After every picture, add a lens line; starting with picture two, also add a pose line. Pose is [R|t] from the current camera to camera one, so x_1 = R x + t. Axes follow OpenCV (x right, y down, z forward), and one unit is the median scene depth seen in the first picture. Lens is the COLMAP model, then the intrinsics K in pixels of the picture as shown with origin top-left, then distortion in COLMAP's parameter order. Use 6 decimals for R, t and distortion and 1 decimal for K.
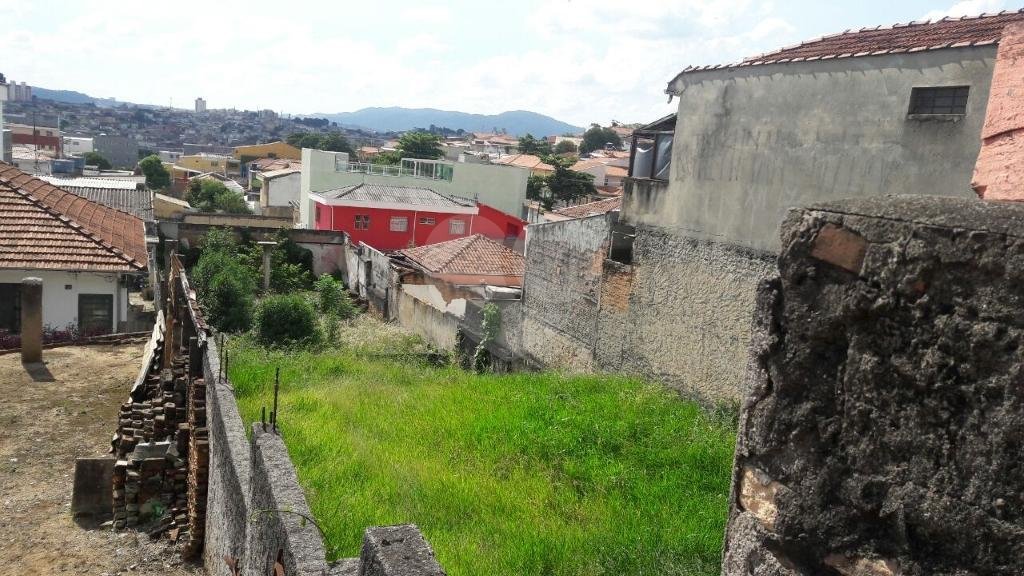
lens RADIAL K [[842.0, 0, 500.8], [0, 842.0, 287.8], [0, 0, 1]] dist [0.069588, -0.121049]
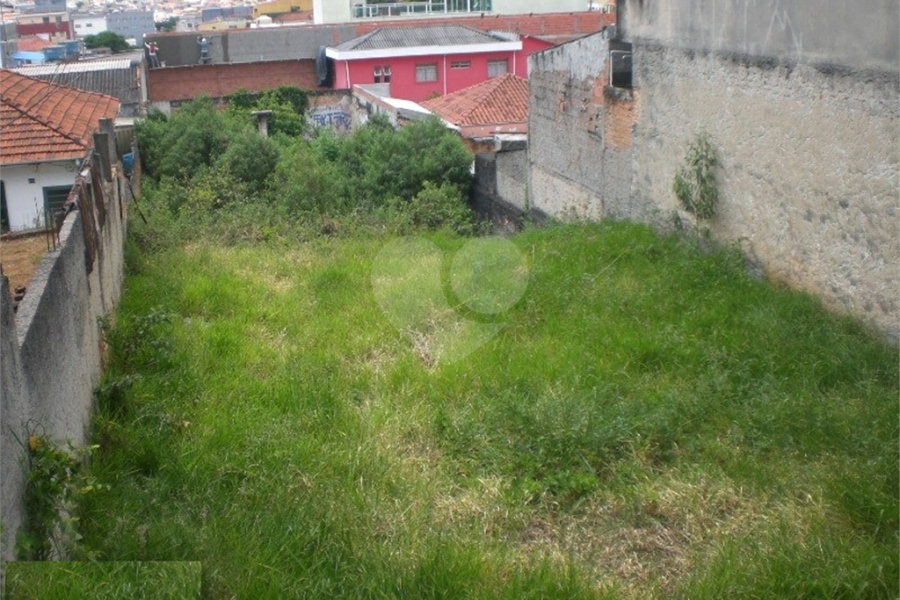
lens RADIAL K [[1027.0, 0, 420.9], [0, 1027.0, 286.6], [0, 0, 1]] dist [-0.123044, 0.000000]
pose [[0.981192, -0.073798, -0.178373, 0.100773], [0.097132, 0.987285, 0.125835, 0.015864], [0.166818, -0.140794, 0.975883, -0.026605]]
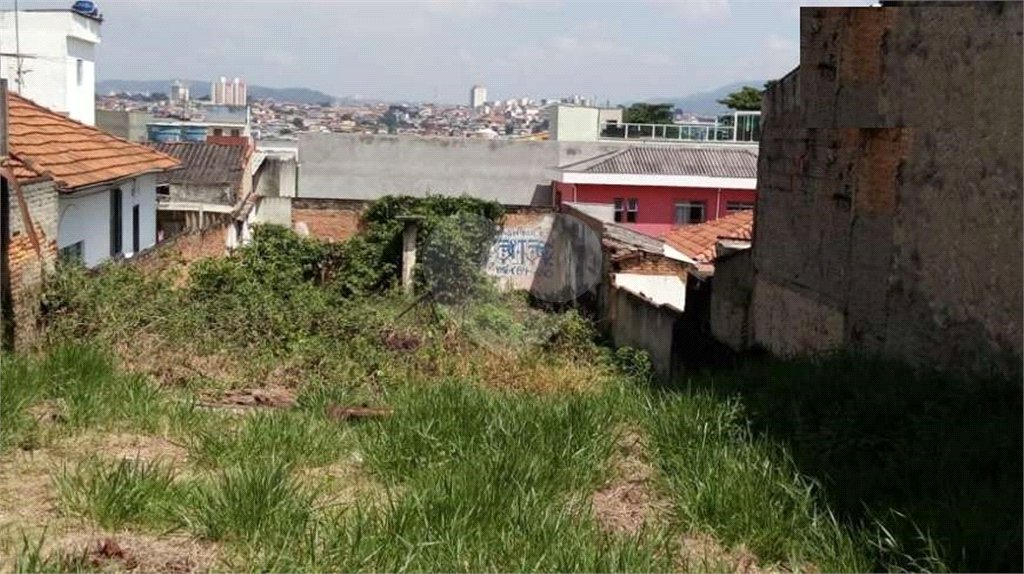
lens RADIAL K [[1406.3, 0, 529.0], [0, 1406.3, 279.3], [0, 0, 1]] dist [0.079662, 0.000000]
pose [[0.953395, -0.020901, -0.301001, 0.166675], [-0.001160, 0.997337, -0.072926, 0.108816], [0.301724, 0.069877, 0.950831, 0.185329]]
